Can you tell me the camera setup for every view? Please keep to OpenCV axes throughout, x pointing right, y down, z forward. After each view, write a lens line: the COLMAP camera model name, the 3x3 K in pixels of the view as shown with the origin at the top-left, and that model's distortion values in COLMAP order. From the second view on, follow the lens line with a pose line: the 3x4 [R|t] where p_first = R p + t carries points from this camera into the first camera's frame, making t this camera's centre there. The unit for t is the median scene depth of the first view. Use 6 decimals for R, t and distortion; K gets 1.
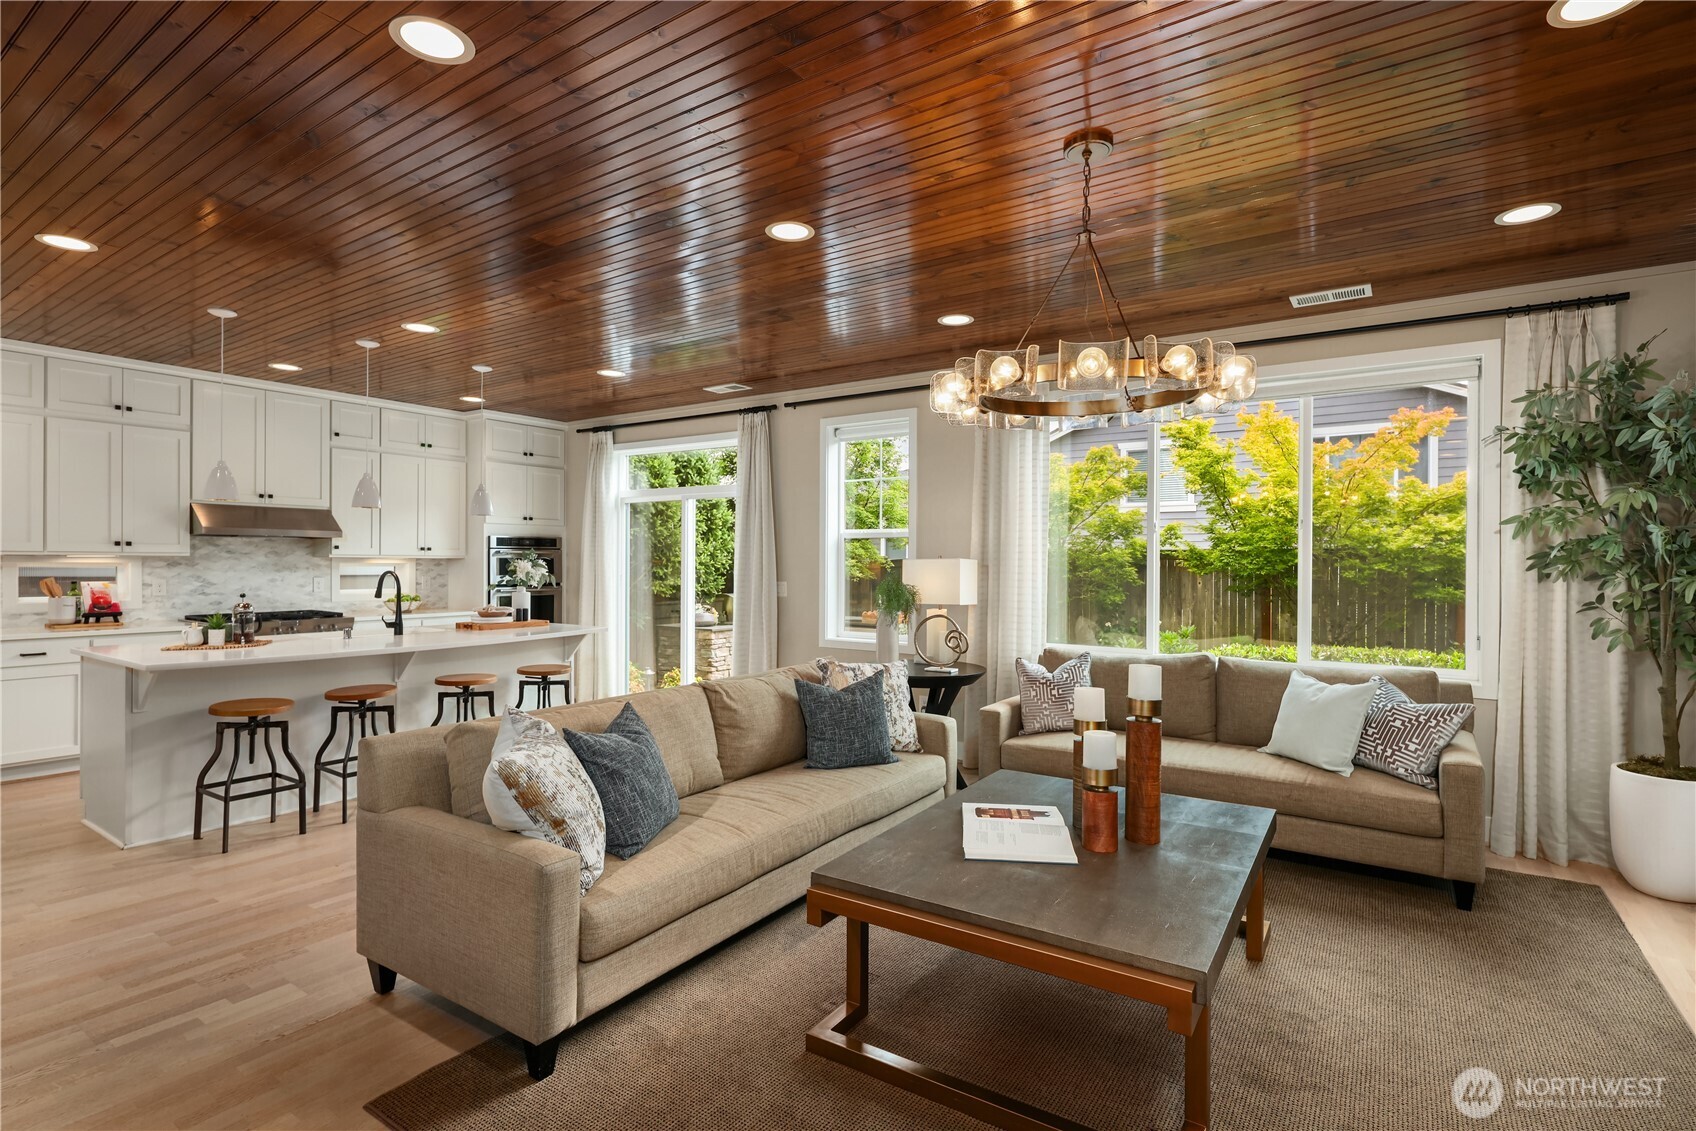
lens RADIAL K [[811.4, 0, 848.0], [0, 811.4, 565.5], [0, 0, 1]] dist [0.001250, -0.000086]
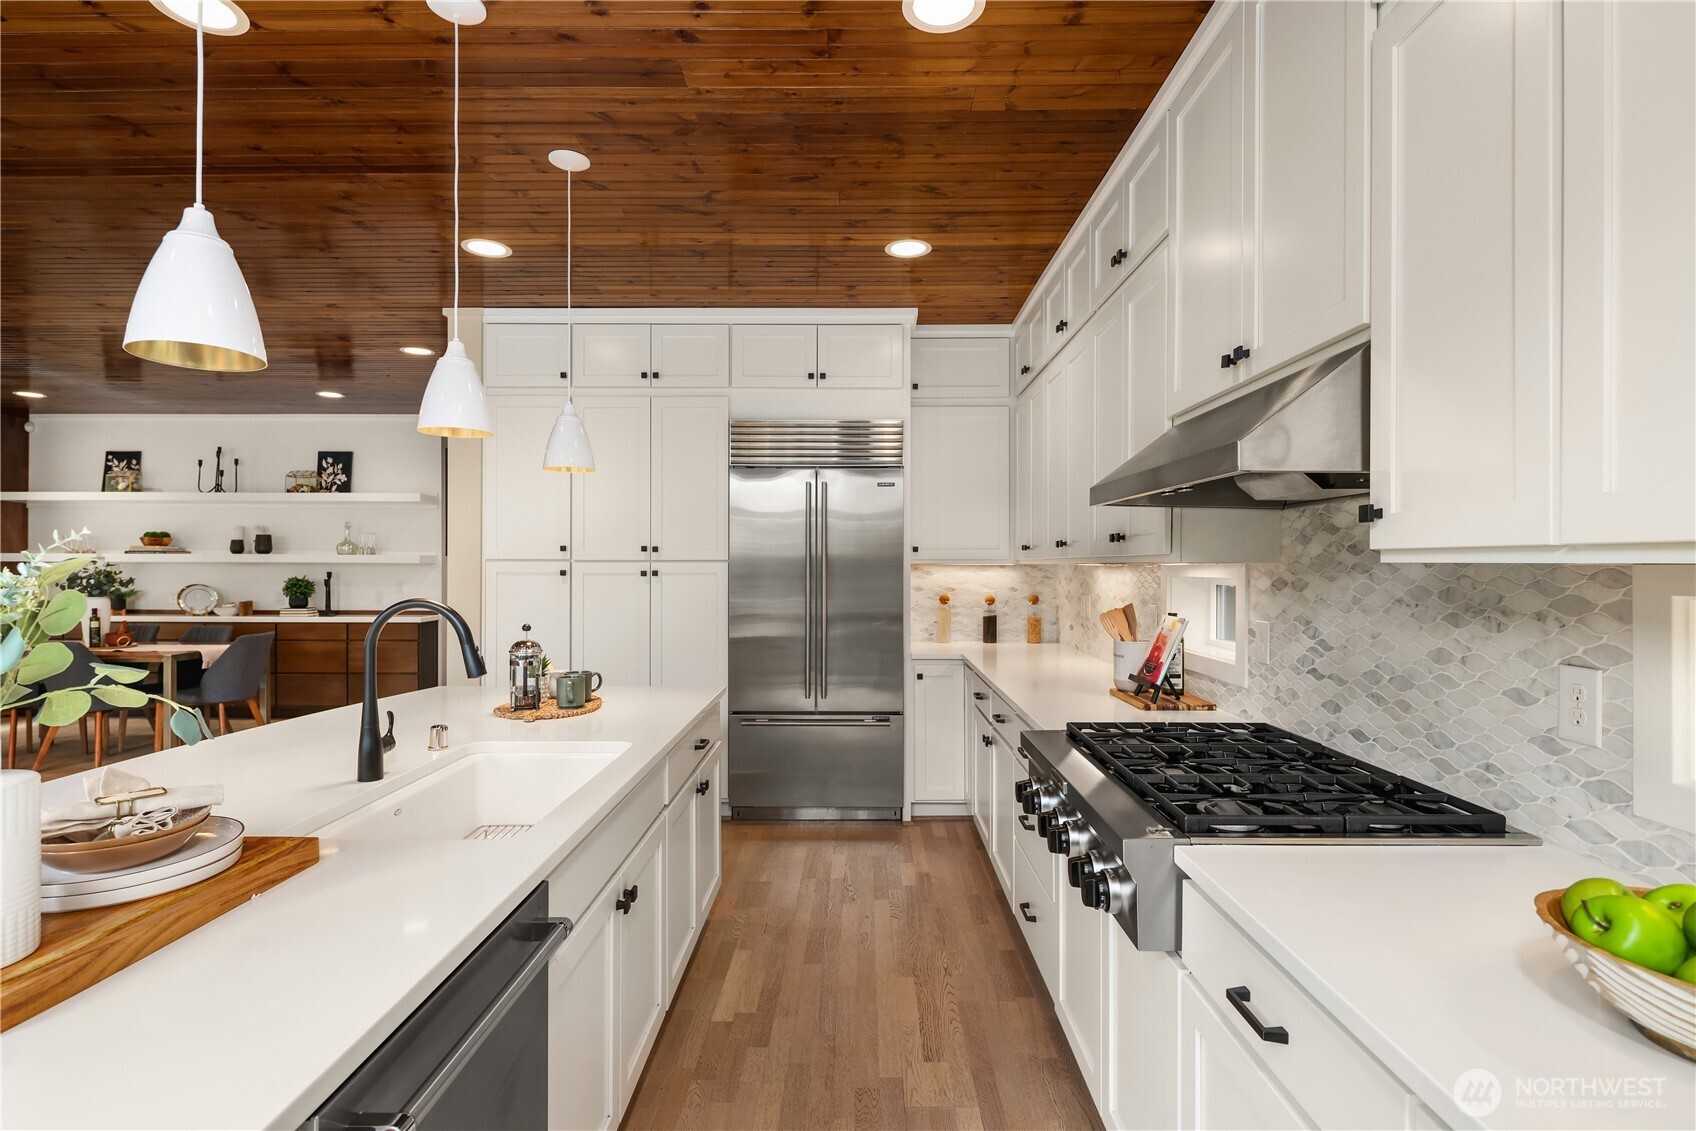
lens RADIAL K [[829.0, 0, 848.0], [0, 829.0, 565.5], [0, 0, 1]] dist [-0.001671, -0.000503]
pose [[-0.837679, -0.005736, -0.546133, -0.437474], [-0.009775, 0.999942, 0.004492, -0.009944], [0.546075, 0.009102, -0.837687, 1.180530]]
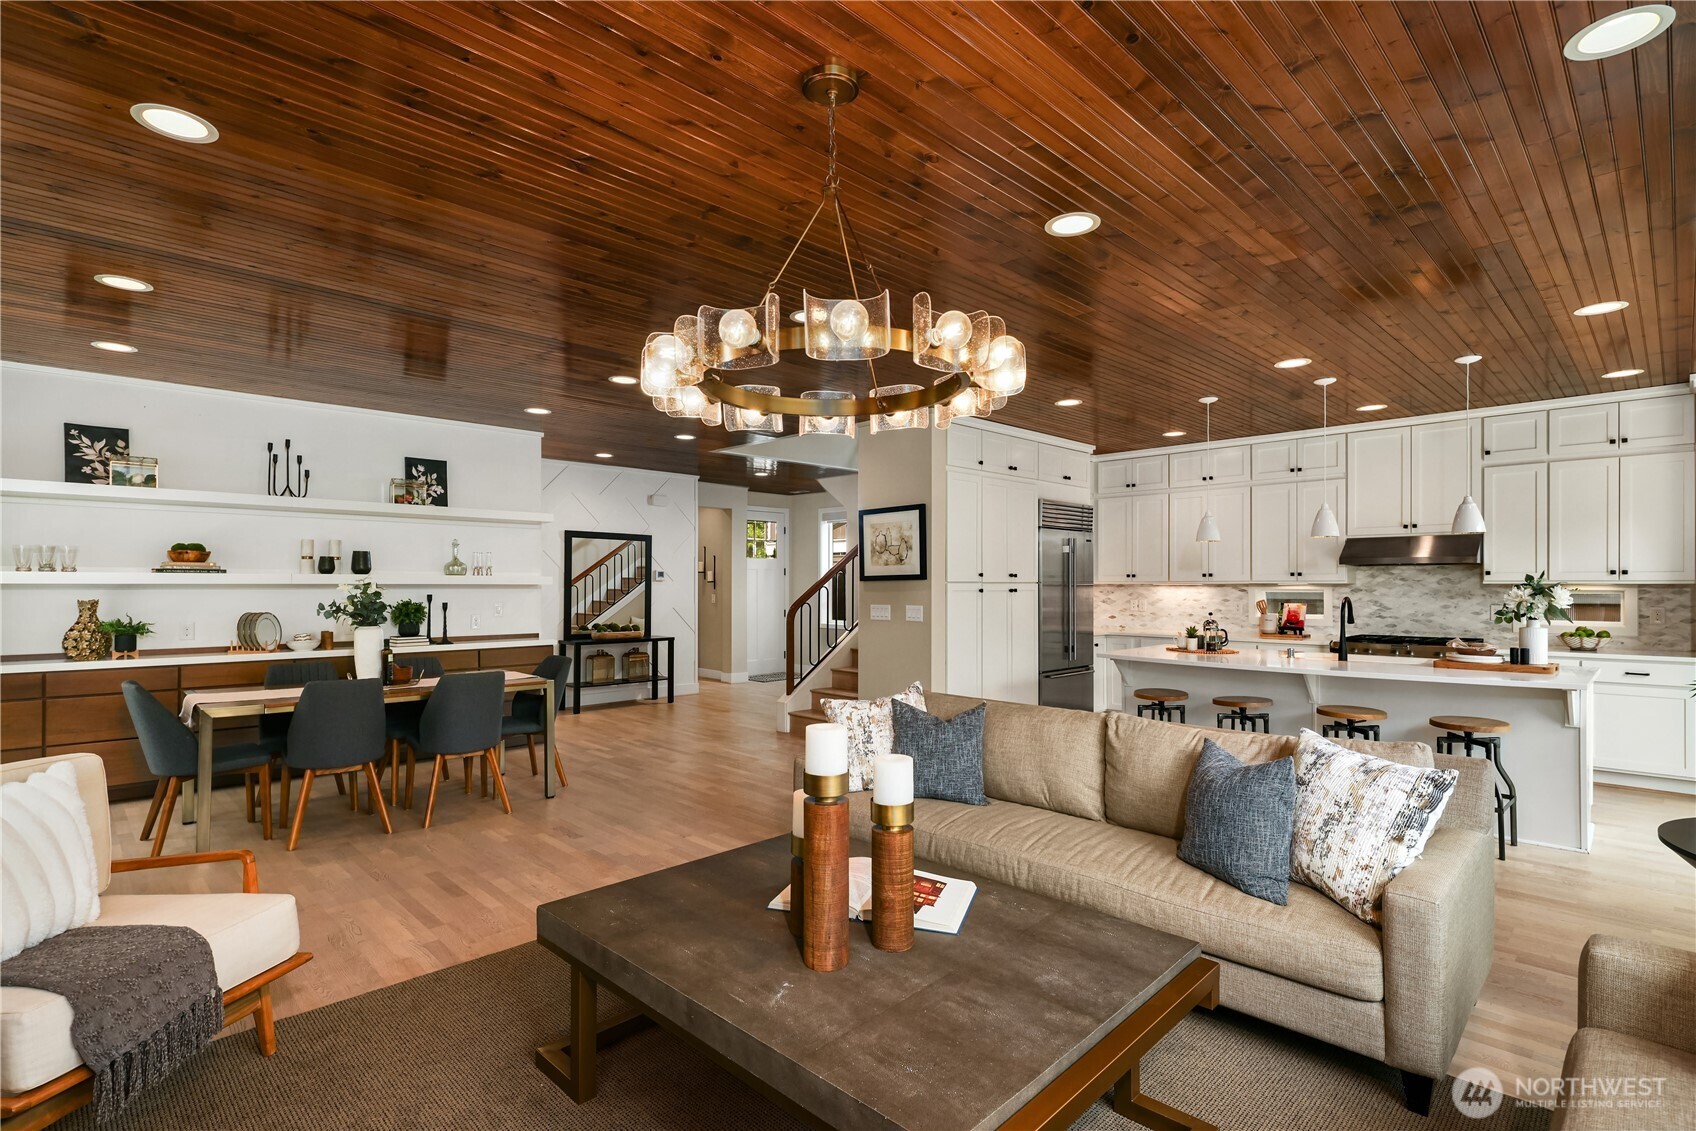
lens RADIAL K [[829.9, 0, 850.2], [0, 829.9, 573.2], [0, 0, 1]] dist [0.002590, -0.000627]
pose [[-0.196205, -0.016179, -0.980430, 0.483502], [-0.006958, 0.999862, -0.015107, -0.003031], [0.980538, 0.003857, -0.196290, 0.501690]]
